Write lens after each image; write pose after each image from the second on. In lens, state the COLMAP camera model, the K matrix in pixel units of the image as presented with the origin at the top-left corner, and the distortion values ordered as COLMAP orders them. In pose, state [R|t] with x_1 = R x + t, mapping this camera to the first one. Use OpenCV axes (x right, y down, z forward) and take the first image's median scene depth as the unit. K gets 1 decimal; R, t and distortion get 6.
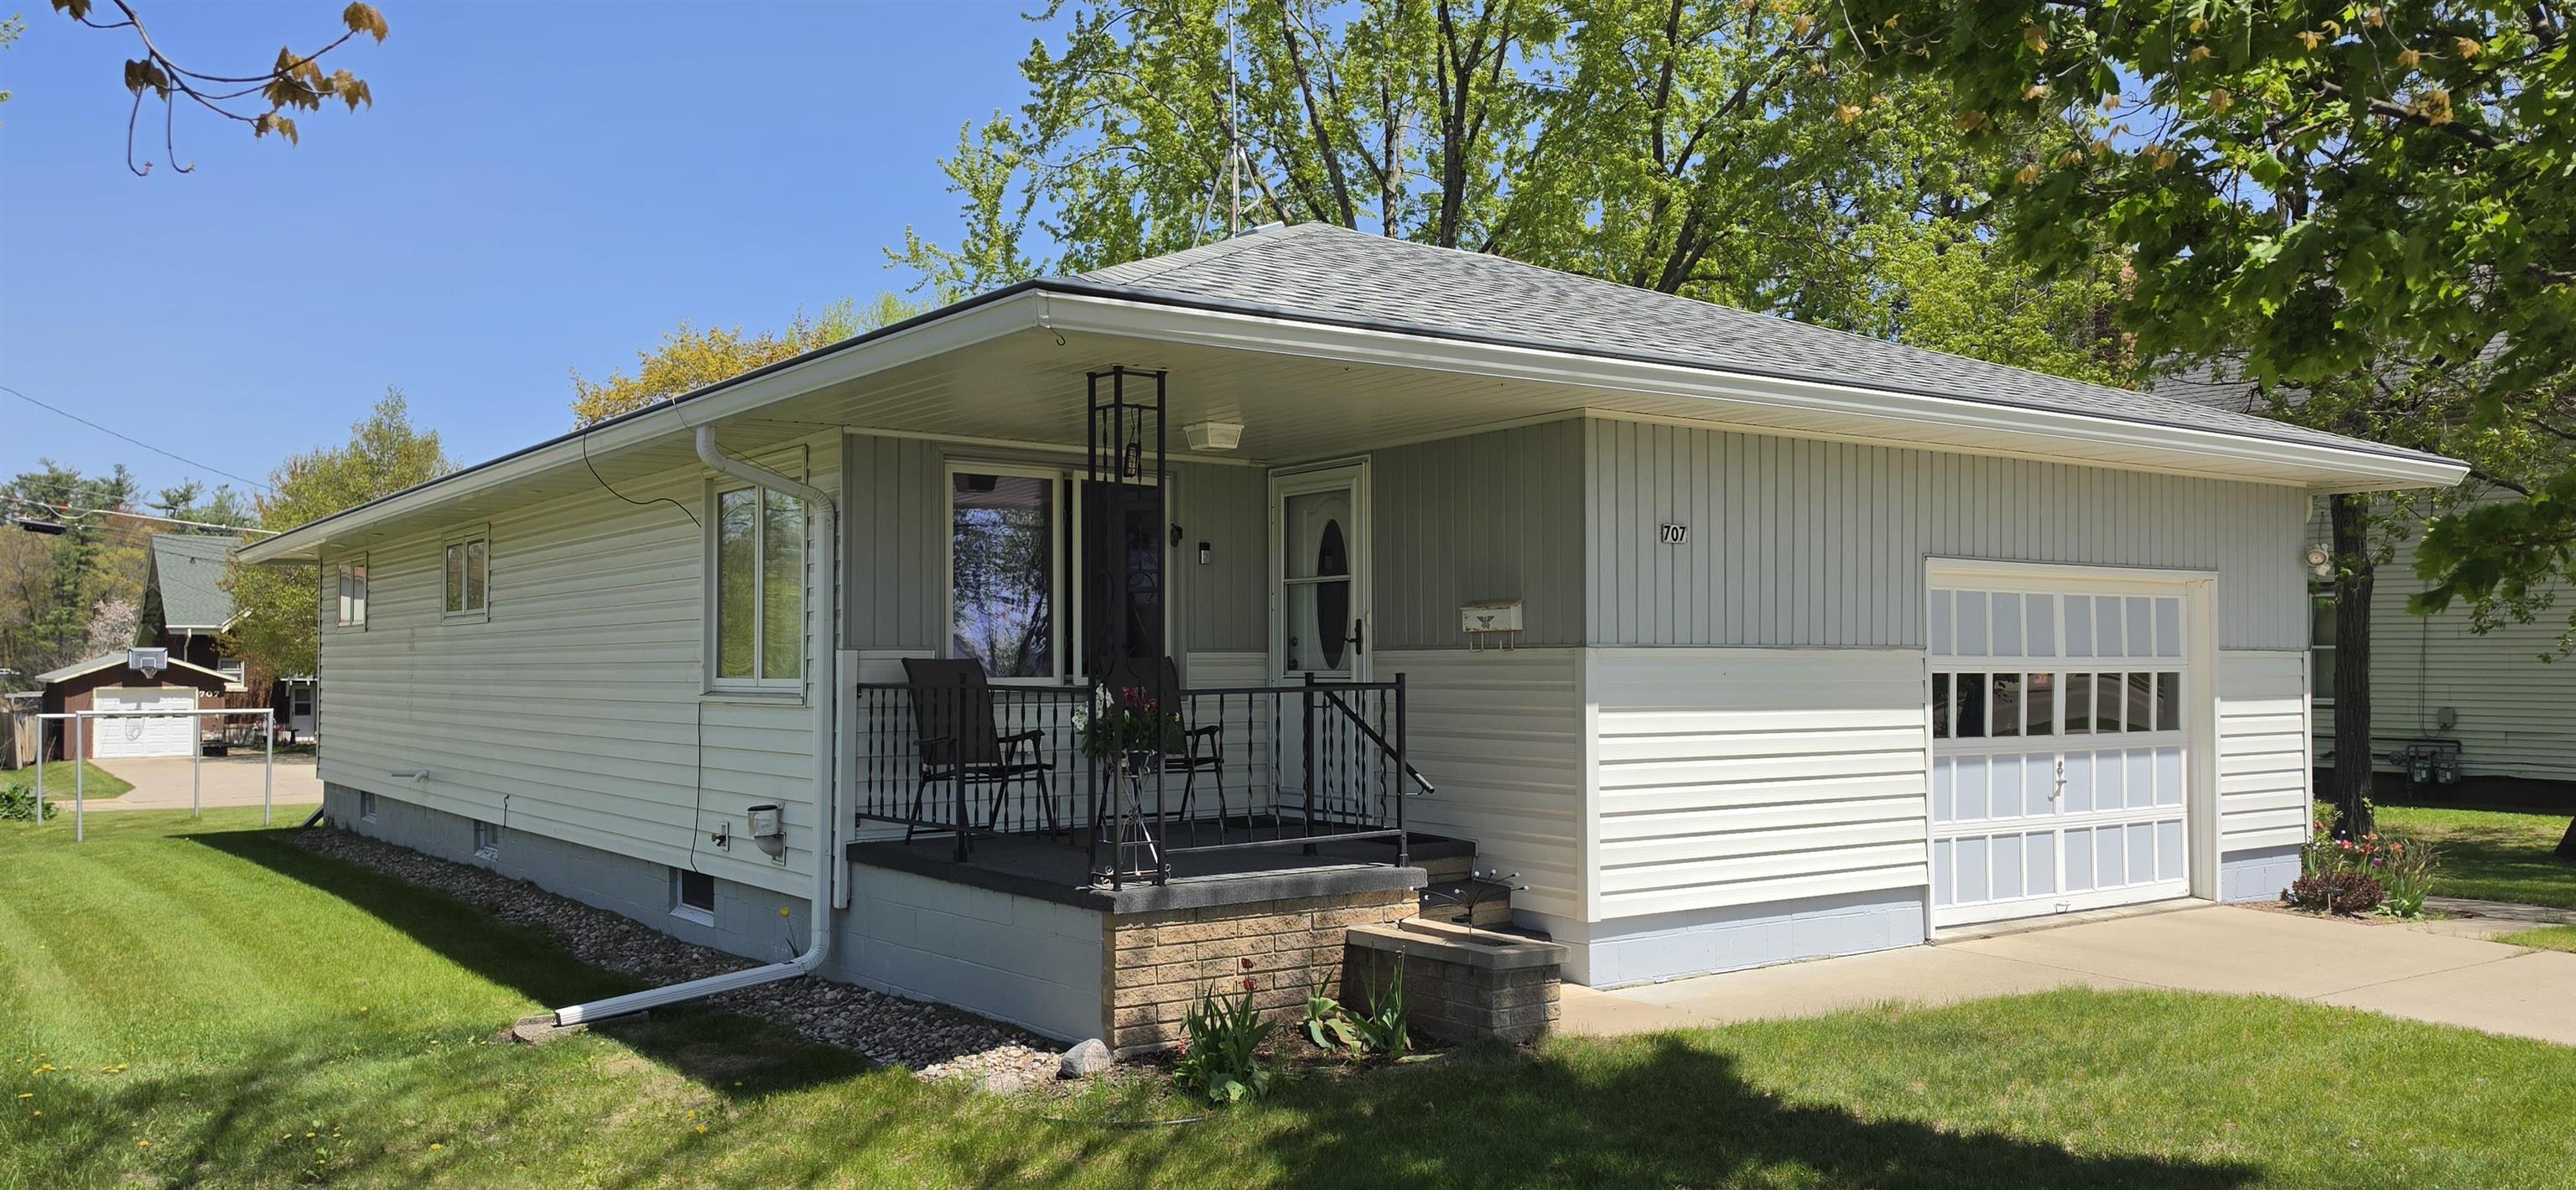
lens RADIAL K [[1918.3, 0, 1285.4], [0, 1918.3, 691.6], [0, 0, 1]] dist [0.001299, 0.000838]
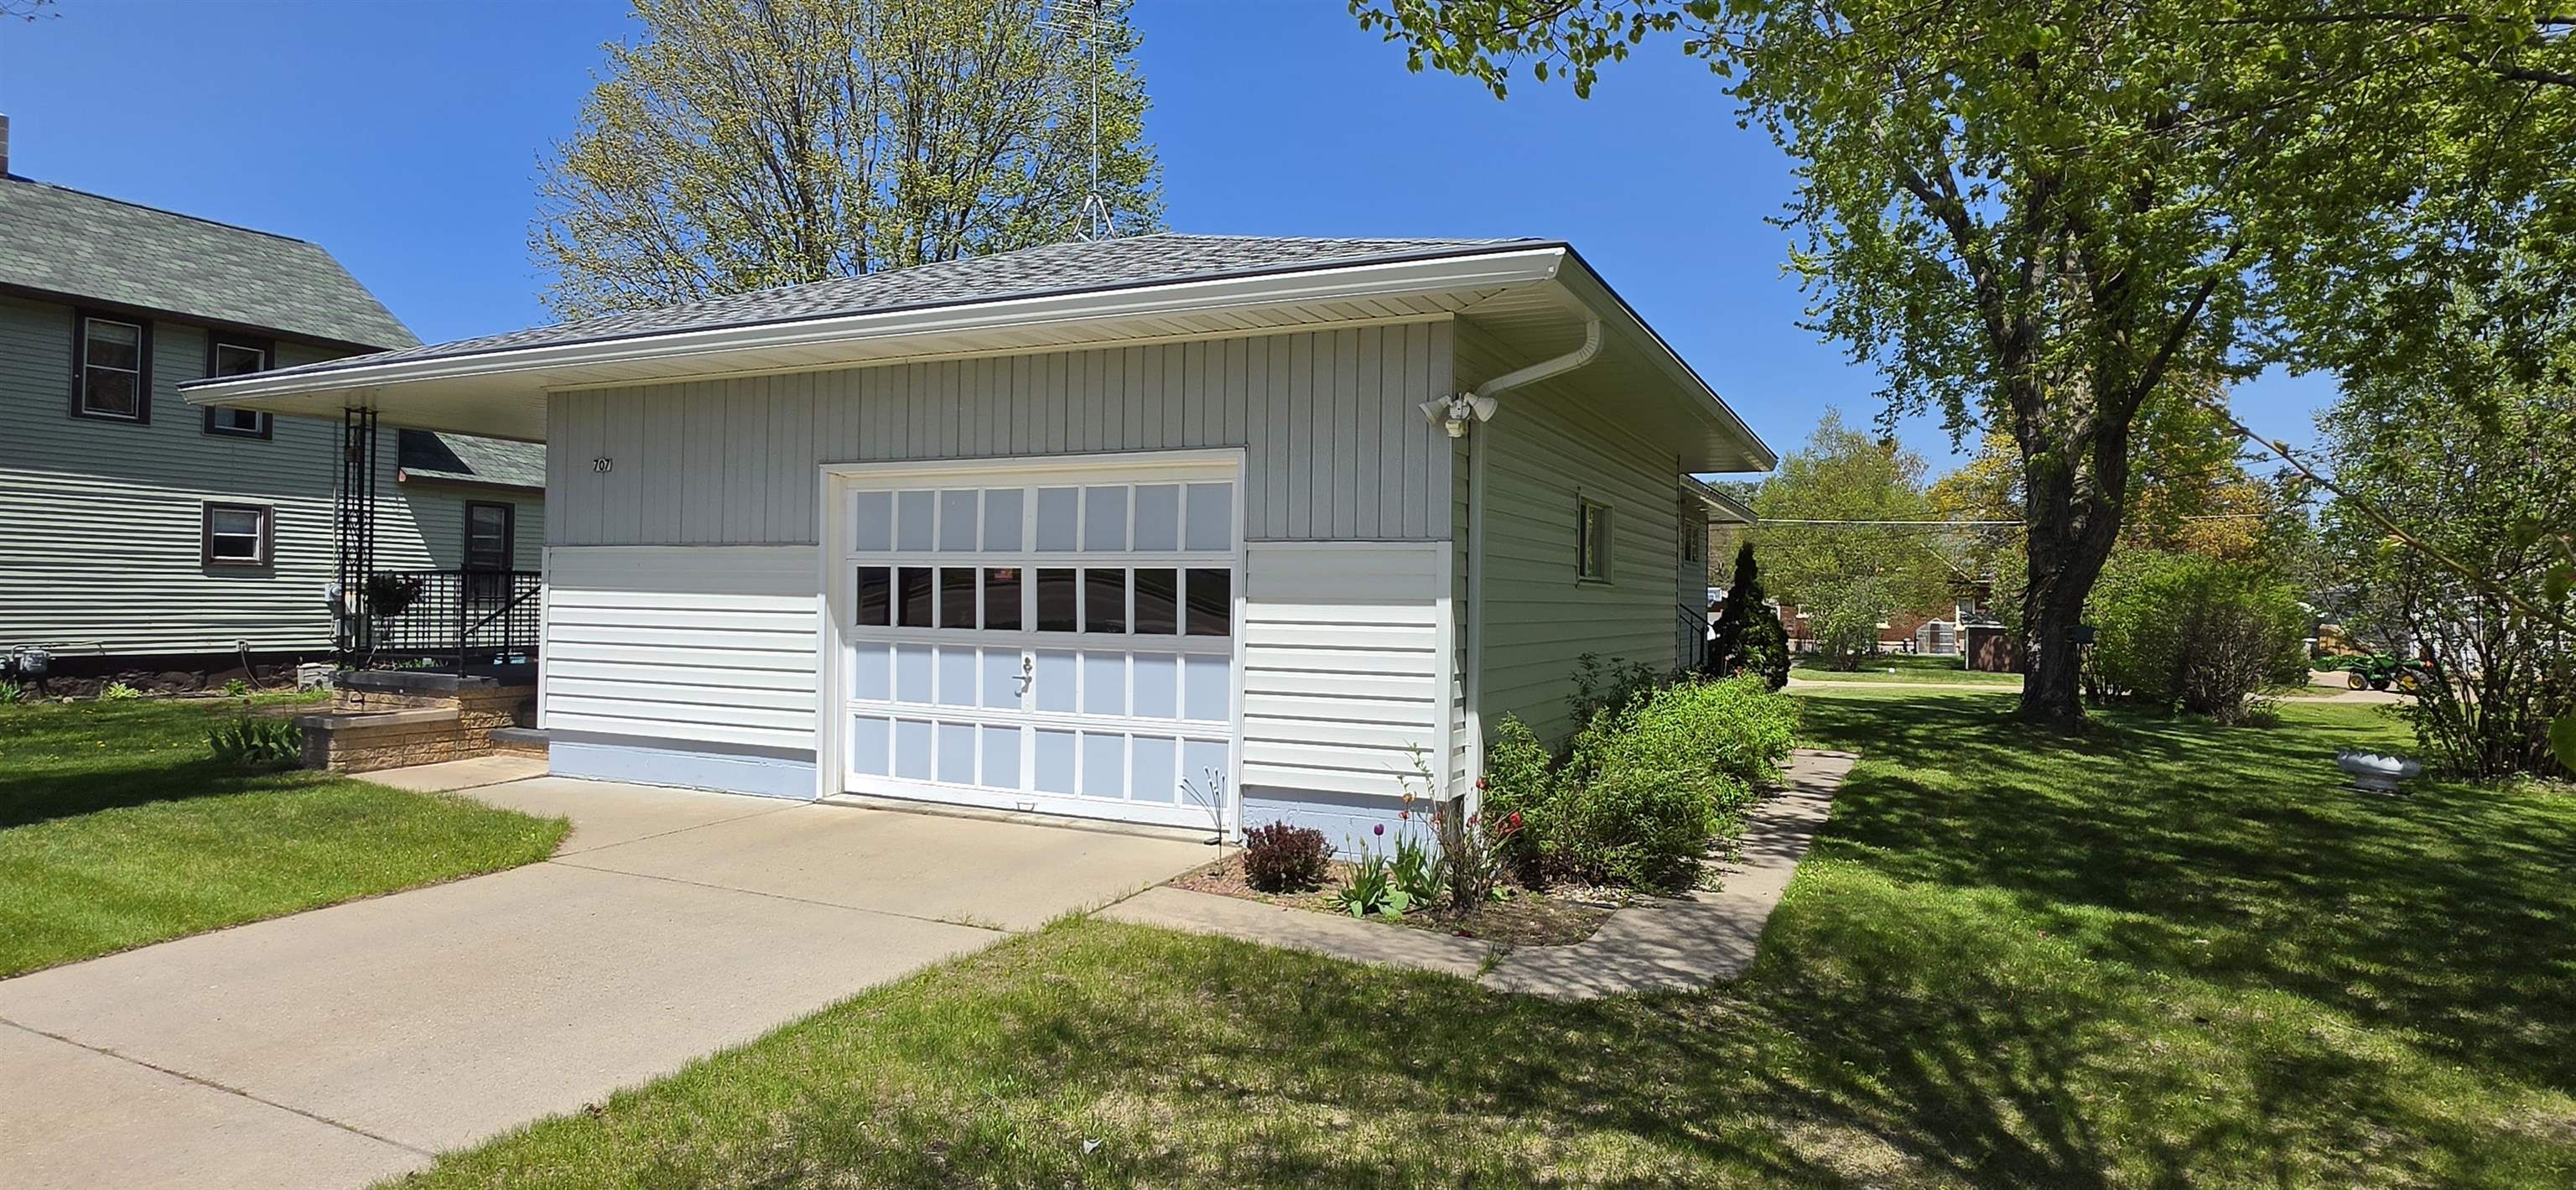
lens RADIAL K [[1358.3, 0, 1288.0], [0, 1358.3, 595.0], [0, 0, 1]] dist [0.000551, 0.000116]
pose [[0.478824, 0.023714, -0.877591, 1.093322], [-0.013331, 0.999716, 0.019741, -0.011481], [0.877810, 0.002247, 0.479004, 0.794129]]
